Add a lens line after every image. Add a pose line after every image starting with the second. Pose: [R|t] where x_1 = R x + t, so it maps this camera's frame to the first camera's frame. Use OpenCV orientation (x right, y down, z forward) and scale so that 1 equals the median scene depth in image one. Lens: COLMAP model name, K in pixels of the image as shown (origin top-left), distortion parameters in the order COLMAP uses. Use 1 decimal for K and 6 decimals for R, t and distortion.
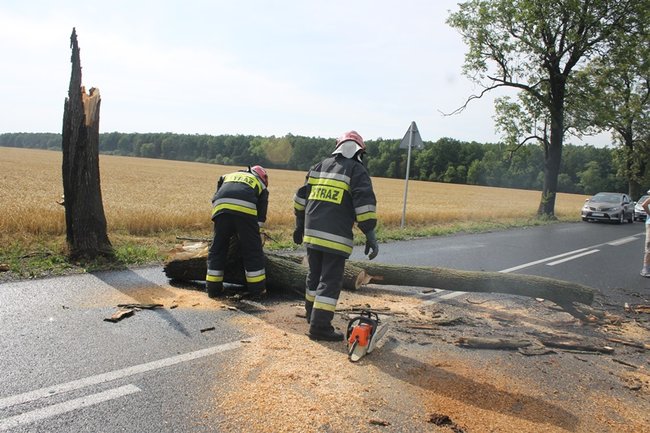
lens RADIAL K [[544.5, 0, 324.9], [0, 544.5, 216.5], [0, 0, 1]] dist [-0.134366, 0.109708]
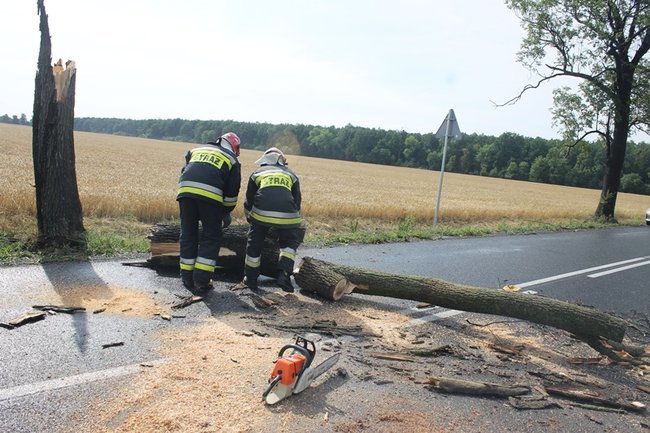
lens RADIAL K [[544.5, 0, 323.0], [0, 544.5, 218.4], [0, 0, 1]] dist [-0.134366, 0.109708]
pose [[0.993253, 0.039866, -0.108901, 0.049915], [-0.037670, 0.999045, 0.022151, -0.003364], [0.109680, -0.017899, 0.993806, 0.066193]]
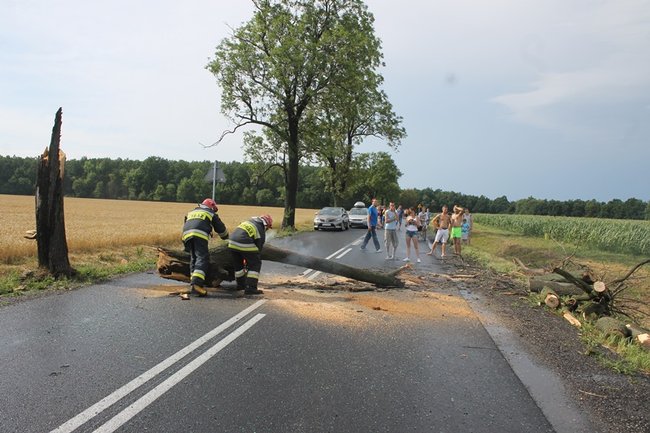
lens RADIAL K [[544.5, 0, 306.4], [0, 544.5, 218.9], [0, 0, 1]] dist [-0.134366, 0.109708]
pose [[0.875947, -0.046476, 0.480163, -0.247069], [0.059807, 0.998132, -0.012491, -0.005646], [-0.478686, 0.039659, 0.877090, -0.209221]]
